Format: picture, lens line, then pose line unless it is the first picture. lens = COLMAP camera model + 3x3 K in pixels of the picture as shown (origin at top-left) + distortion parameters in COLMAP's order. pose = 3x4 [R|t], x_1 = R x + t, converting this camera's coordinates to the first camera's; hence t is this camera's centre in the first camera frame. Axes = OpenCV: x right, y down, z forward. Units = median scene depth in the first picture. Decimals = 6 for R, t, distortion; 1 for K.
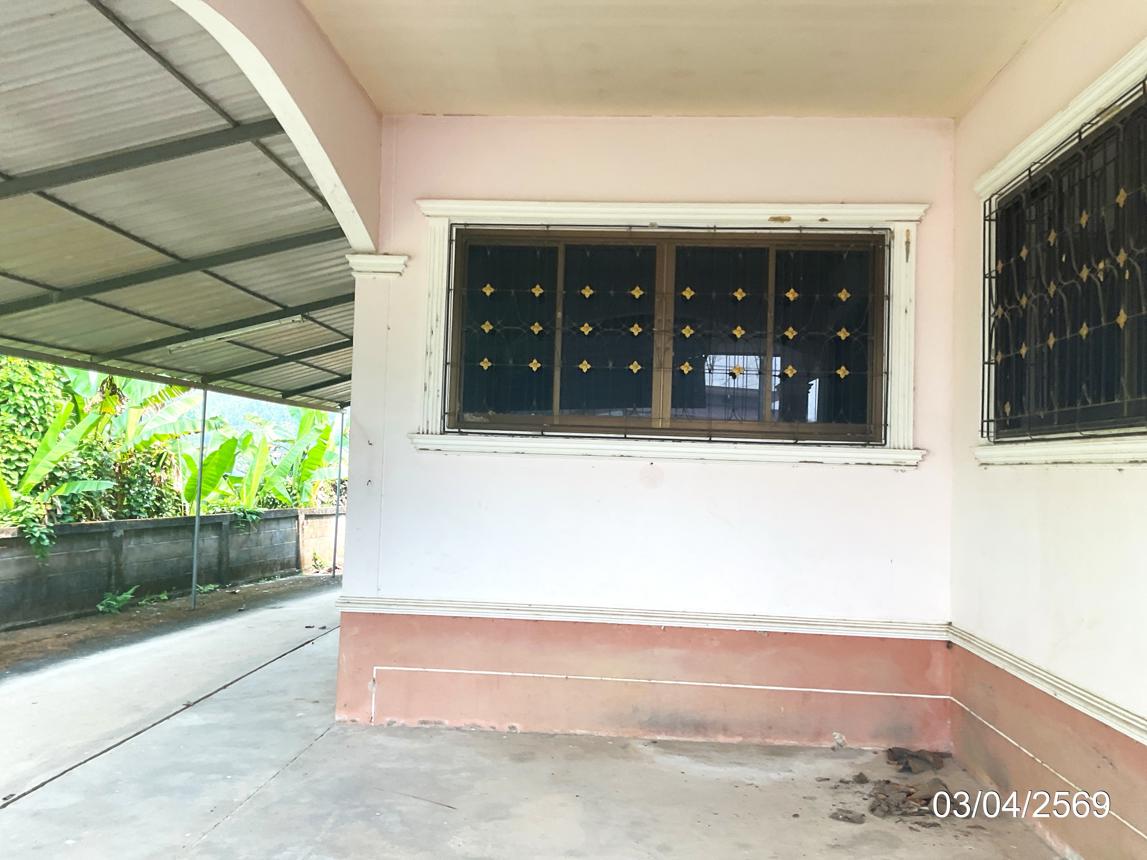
lens RADIAL K [[959.7, 0, 571.6], [0, 959.7, 431.2], [0, 0, 1]] dist [0.001143, -0.013342]
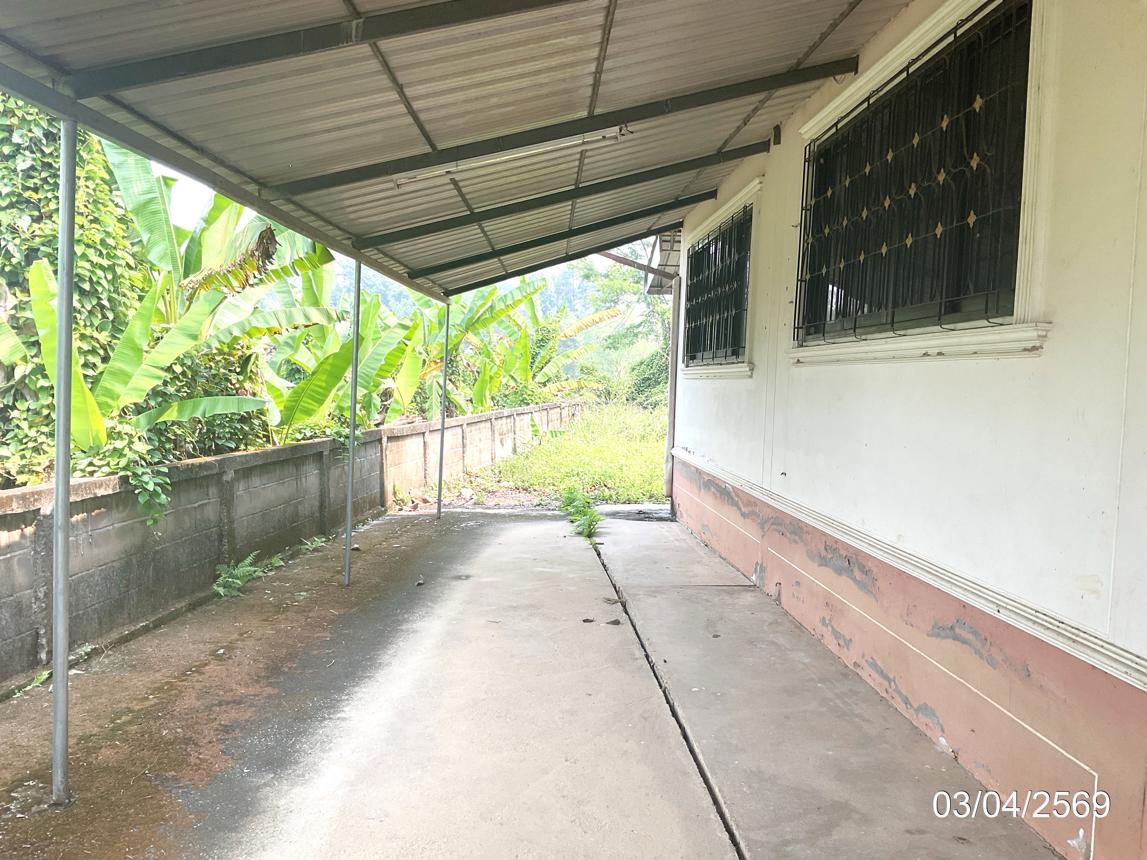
lens RADIAL K [[959.7, 0, 574.2], [0, 959.7, 426.8], [0, 0, 1]] dist [0.001143, -0.013342]
pose [[0.994222, -0.000229, 0.107348, -0.314639], [-0.009773, 0.995651, 0.092644, 0.008915], [-0.106902, -0.093158, 0.989896, 0.327073]]
